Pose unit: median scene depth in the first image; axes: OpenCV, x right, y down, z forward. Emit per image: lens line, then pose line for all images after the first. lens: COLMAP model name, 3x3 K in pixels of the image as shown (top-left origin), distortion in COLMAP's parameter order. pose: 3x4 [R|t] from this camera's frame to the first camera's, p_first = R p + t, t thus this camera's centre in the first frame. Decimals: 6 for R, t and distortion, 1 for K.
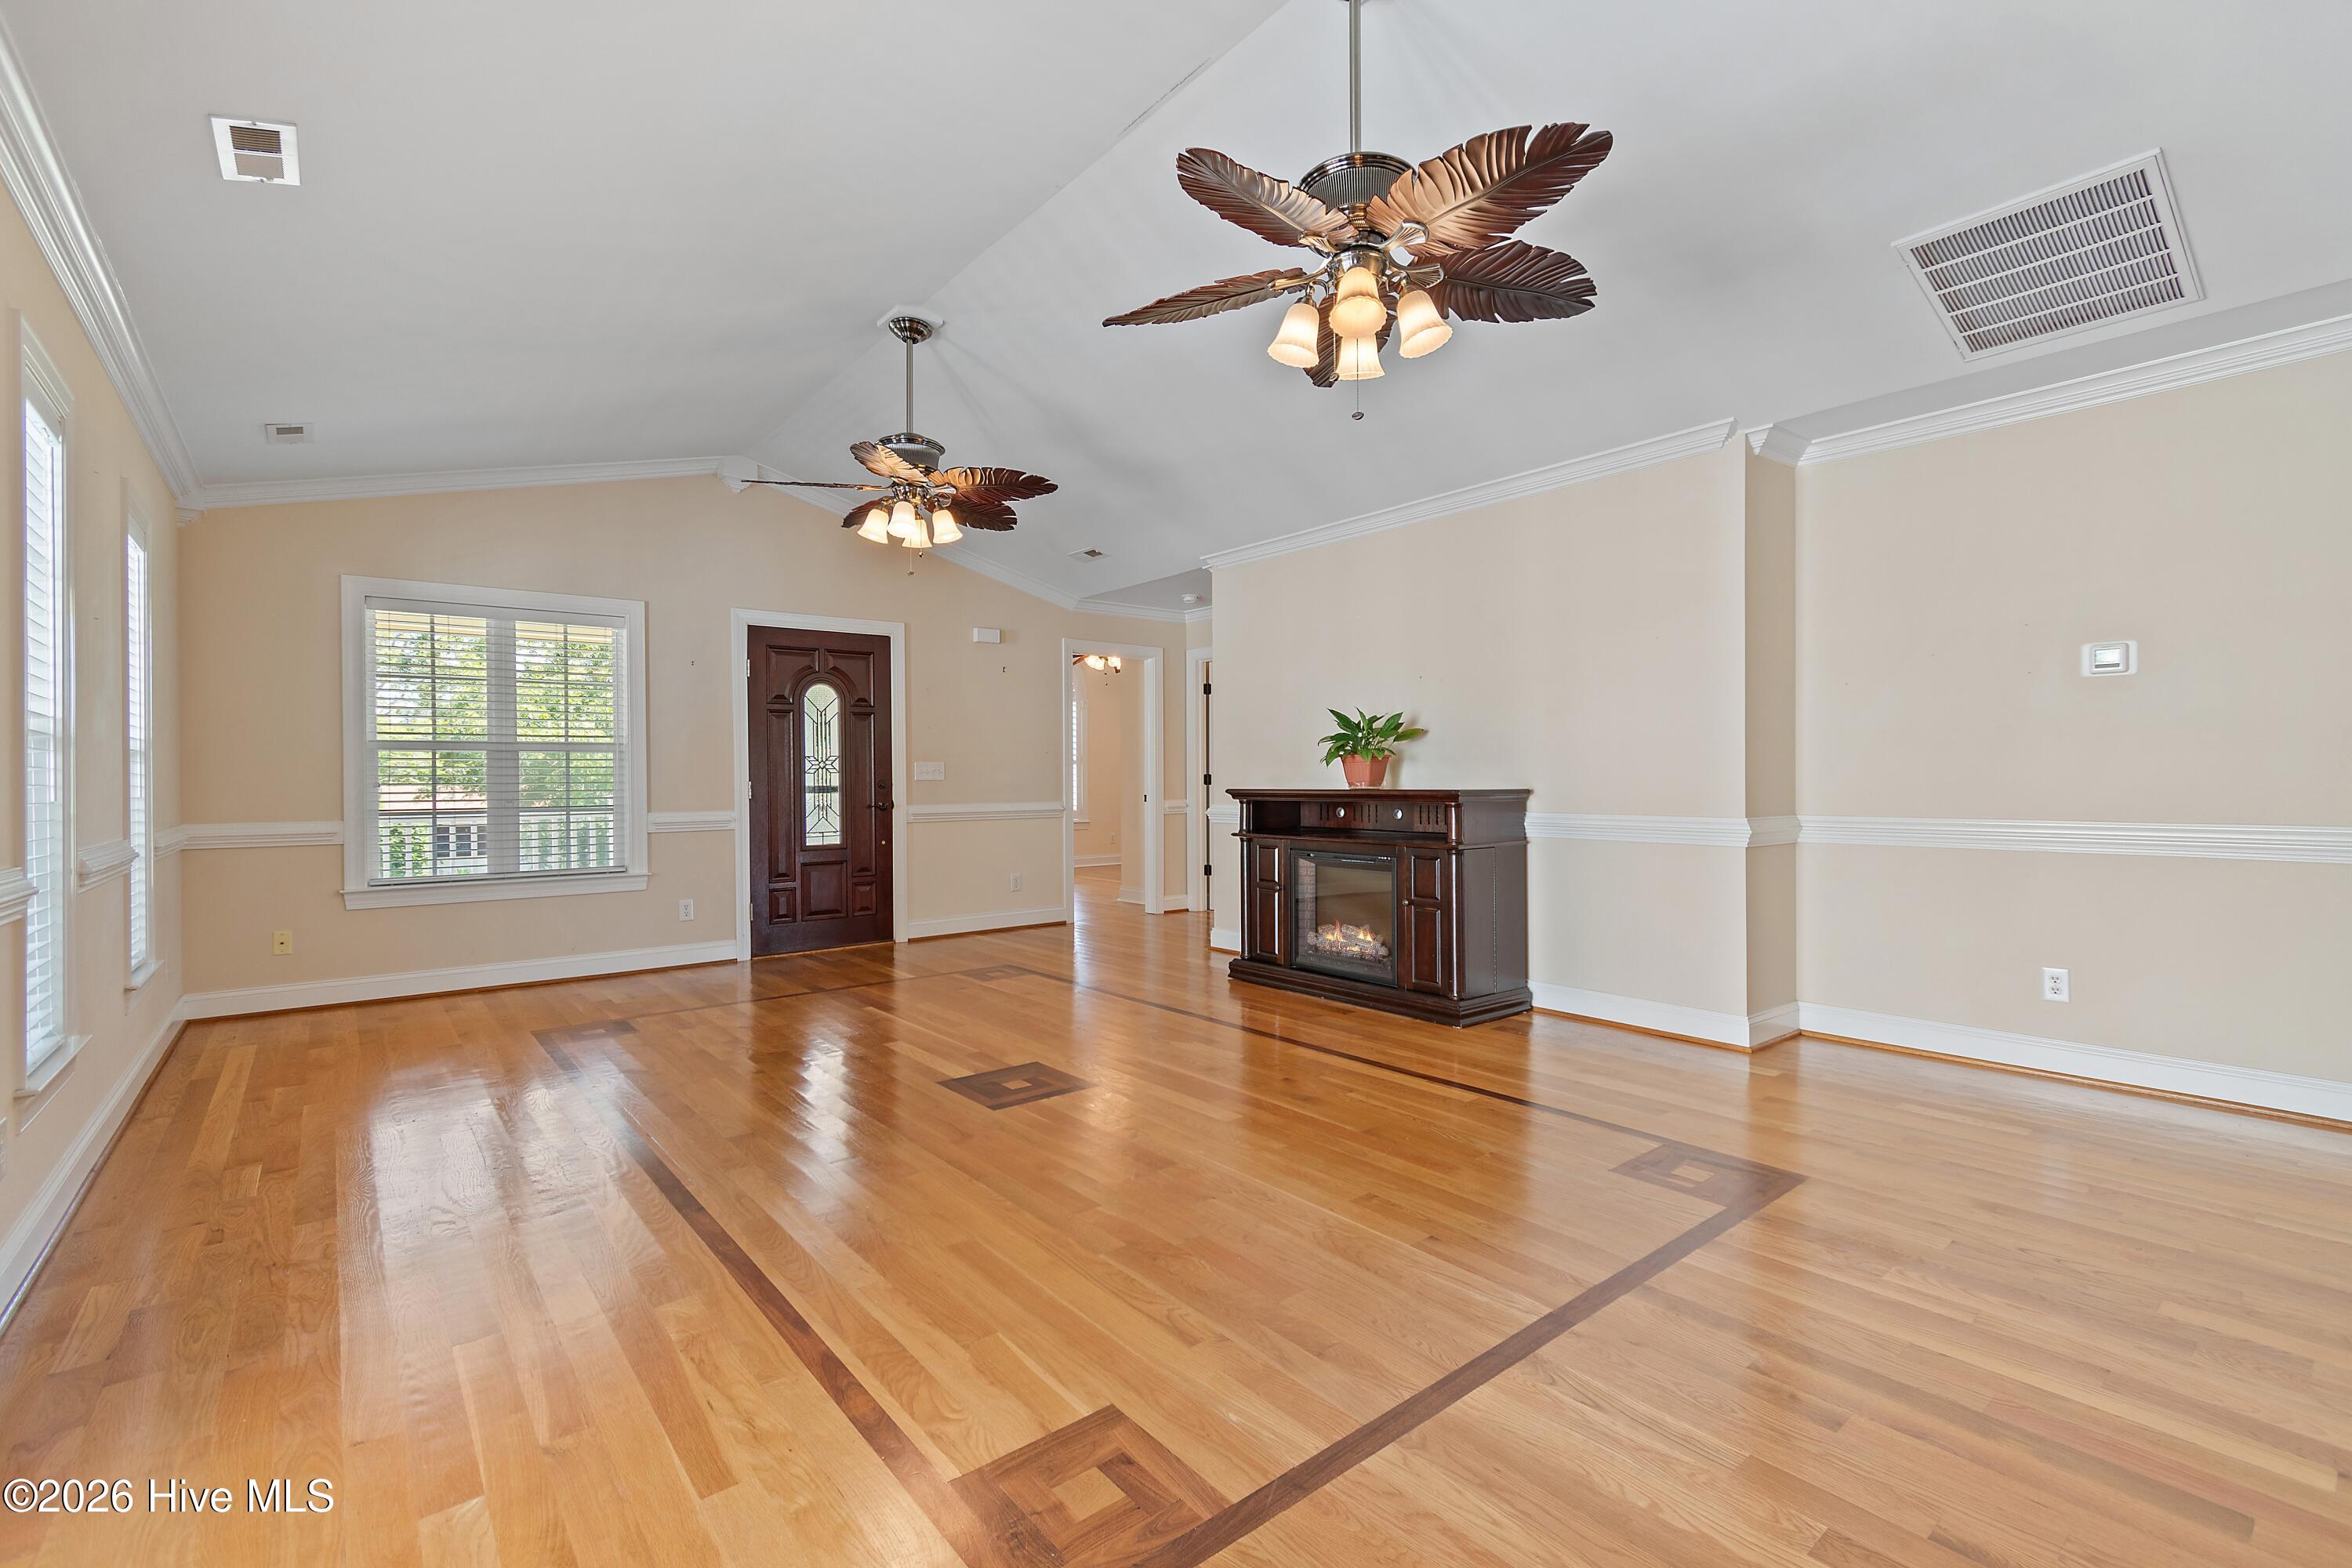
lens RADIAL K [[1035.0, 0, 1176.0], [0, 1035.0, 775.8], [0, 0, 1]] dist [0.001244, 0.000275]
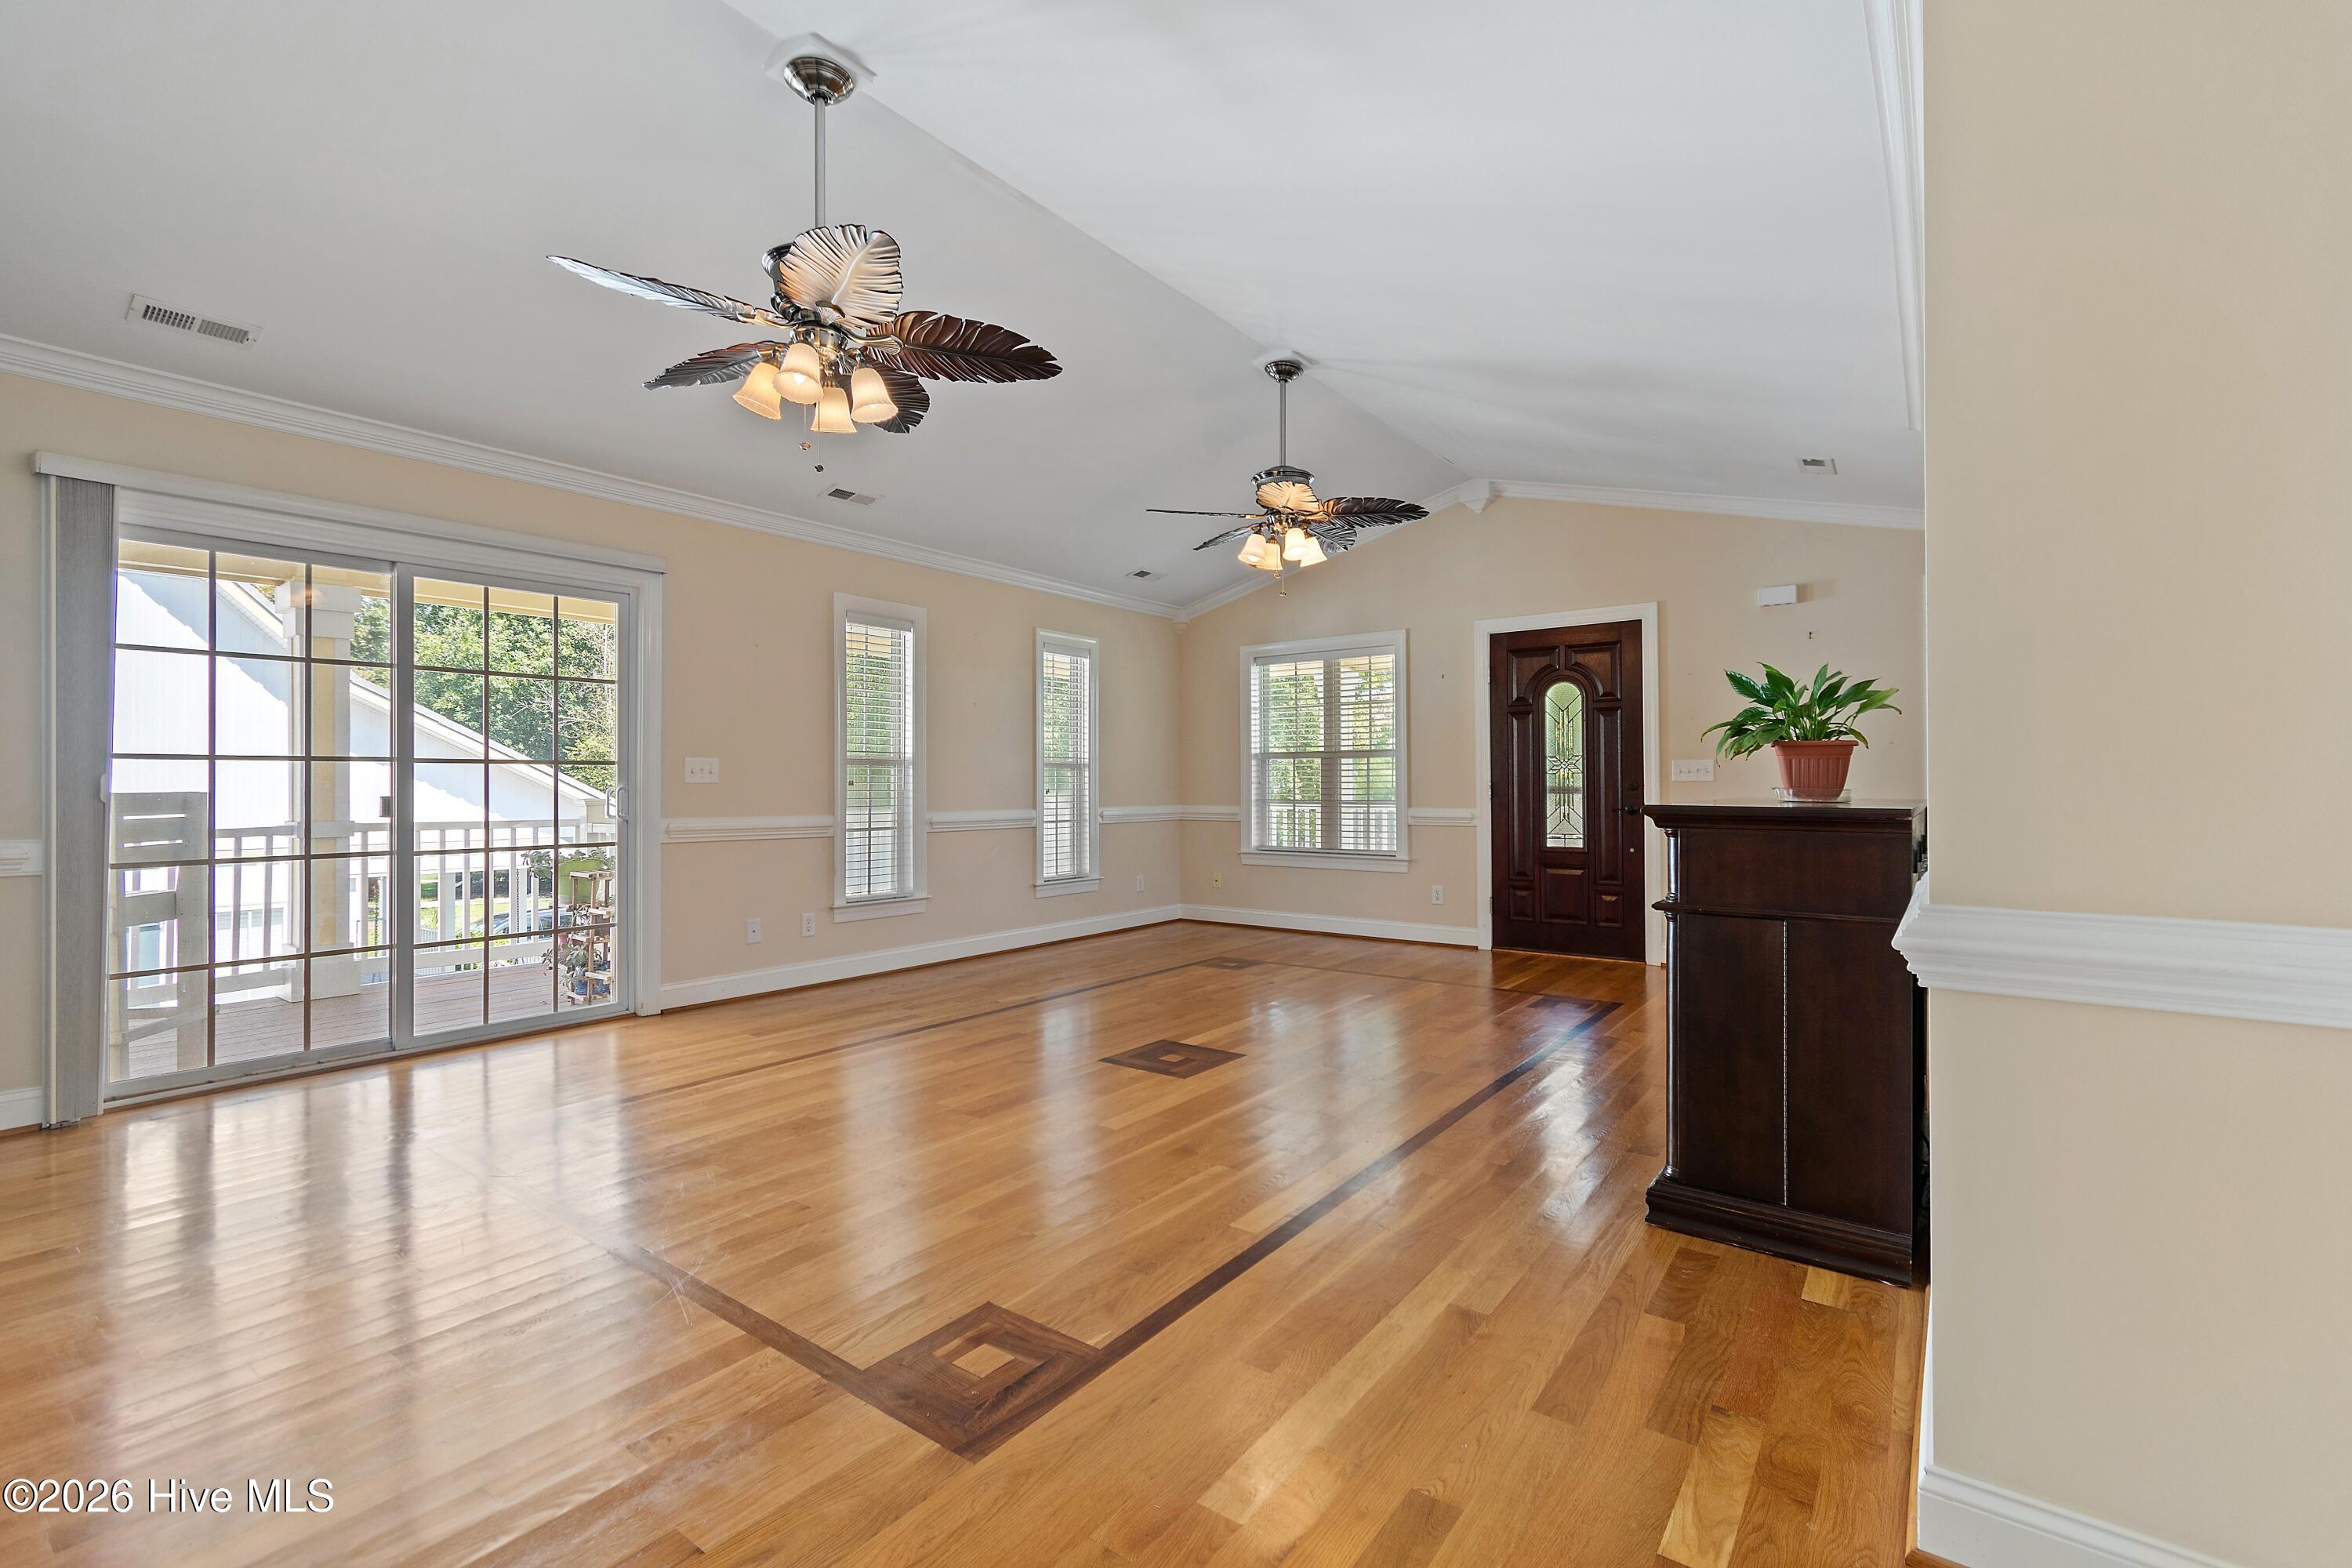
lens RADIAL K [[1034.7, 0, 1163.4], [0, 1034.7, 773.0], [0, 0, 1]] dist [-0.002059, -0.000106]
pose [[0.236327, -0.000976, -0.971673, 0.543230], [0.003718, 0.999993, -0.000100, -0.004343], [0.971666, -0.003590, 0.236329, 0.430307]]
